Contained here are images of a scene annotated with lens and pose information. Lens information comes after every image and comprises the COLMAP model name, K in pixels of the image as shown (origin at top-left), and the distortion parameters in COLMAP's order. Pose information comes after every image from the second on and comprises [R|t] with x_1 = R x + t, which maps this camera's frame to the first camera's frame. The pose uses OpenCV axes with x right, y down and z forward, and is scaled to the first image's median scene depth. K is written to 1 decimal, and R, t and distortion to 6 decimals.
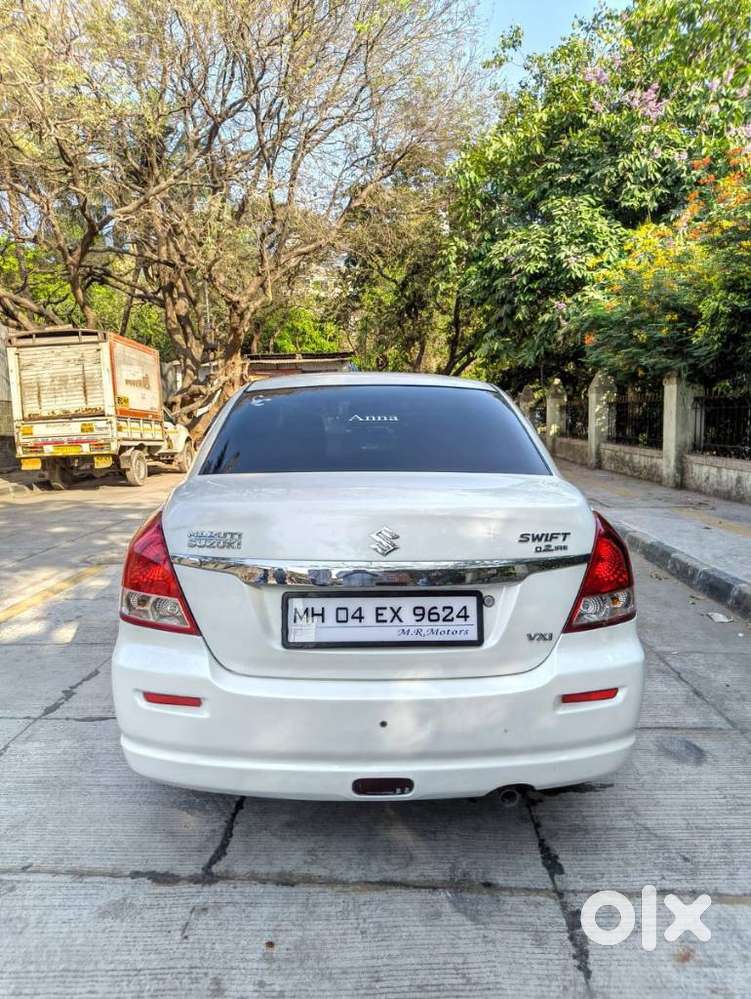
lens RADIAL K [[687.9, 0, 369.6], [0, 687.9, 500.3], [0, 0, 1]] dist [0.038357, -0.040063]
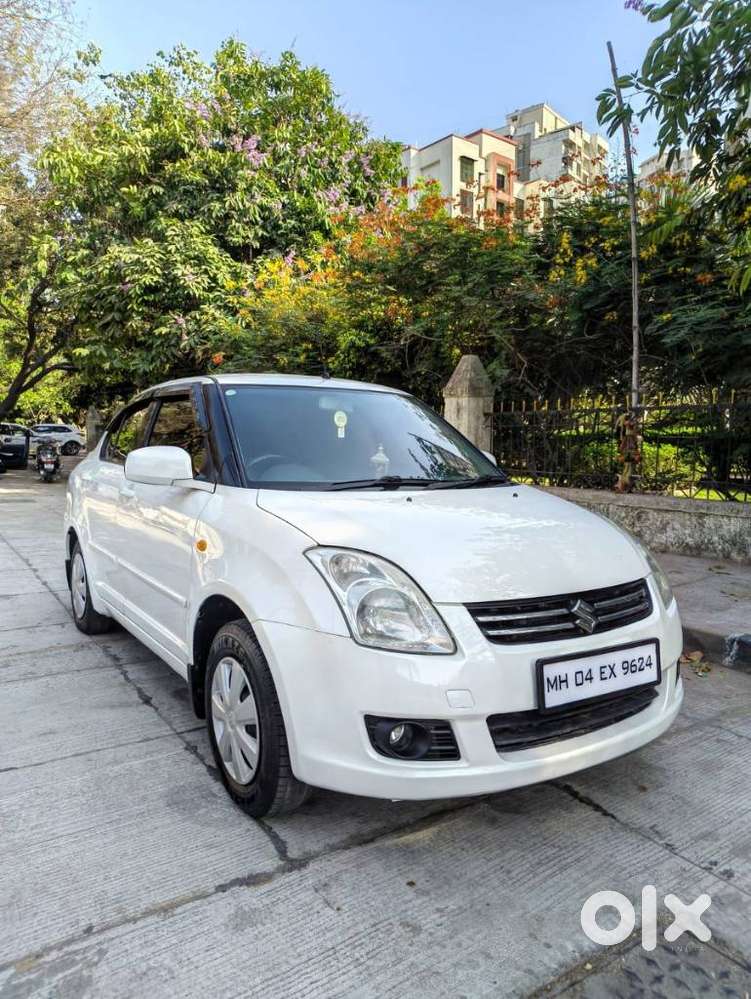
lens RADIAL K [[689.6, 0, 368.8], [0, 689.6, 497.0], [0, 0, 1]] dist [0.029700, -0.036034]
pose [[0.812905, -0.027457, 0.581748, -0.103004], [0.047728, 0.998669, -0.019557, 0.007201], [-0.580437, 0.043664, 0.813134, 0.017152]]
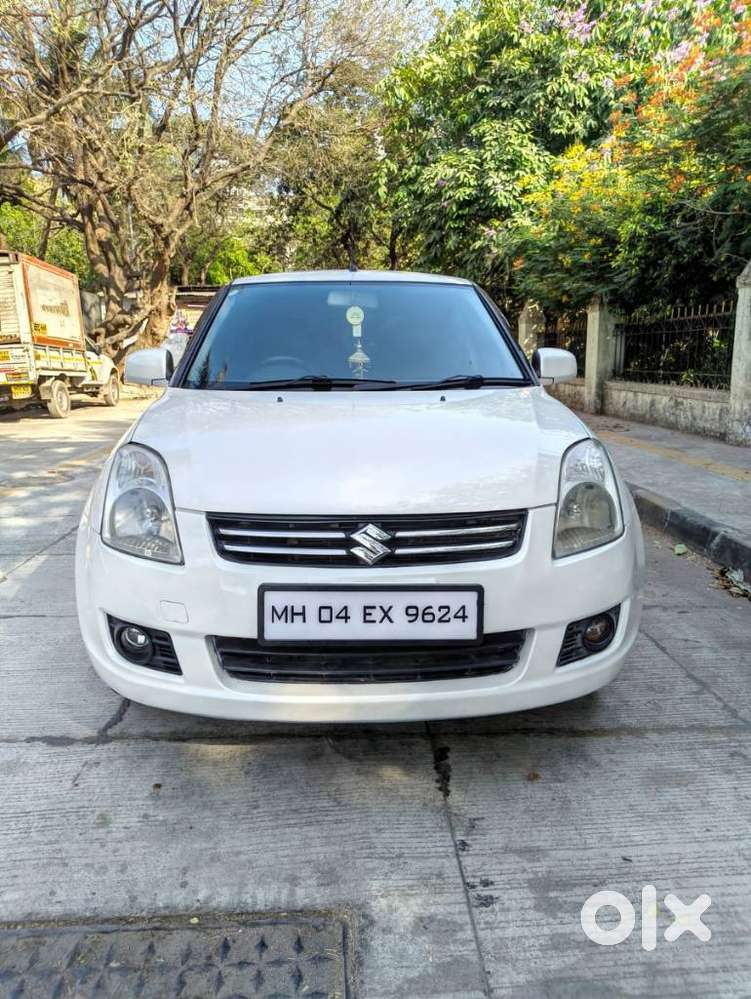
lens RADIAL K [[689.6, 0, 368.8], [0, 689.6, 497.0], [0, 0, 1]] dist [0.029700, -0.036034]
pose [[0.996454, -0.015159, 0.082759, 0.012662], [0.008328, 0.996576, 0.082262, 0.014223], [-0.083723, -0.081281, 0.993169, -0.006408]]
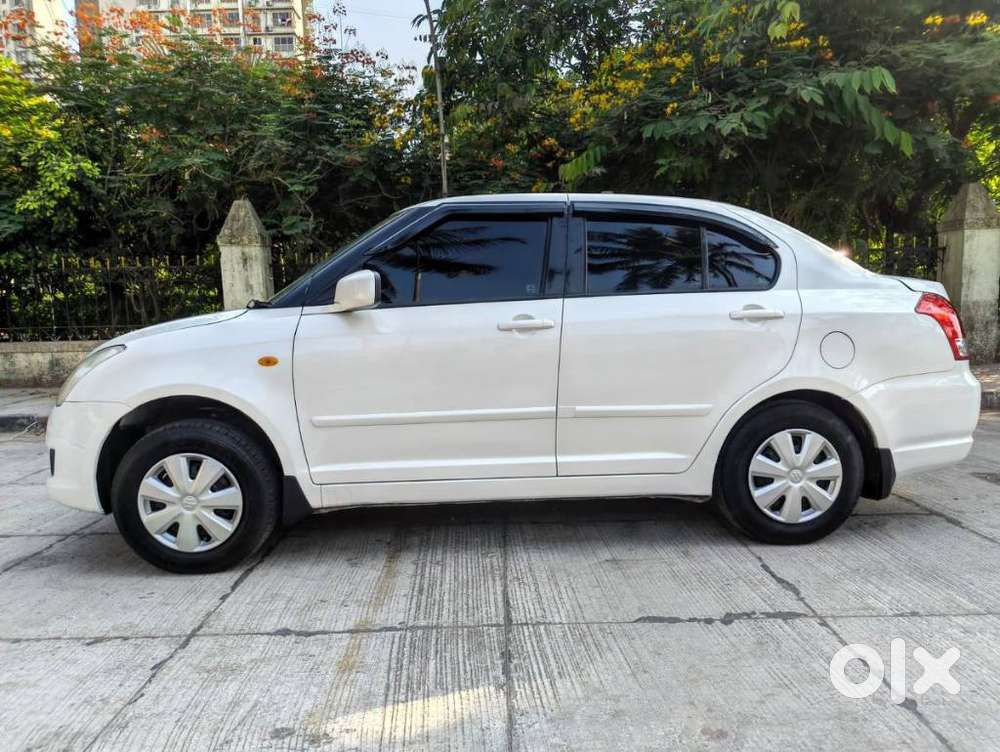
lens RADIAL K [[687.4, 0, 498.9], [0, 687.4, 383.5], [0, 0, 1]] dist [0.041443, -0.045110]
pose [[-0.042573, -0.105265, 0.993533, -0.261358], [0.141874, 0.983720, 0.110304, -0.012701], [-0.988969, 0.145652, -0.026946, 0.295255]]
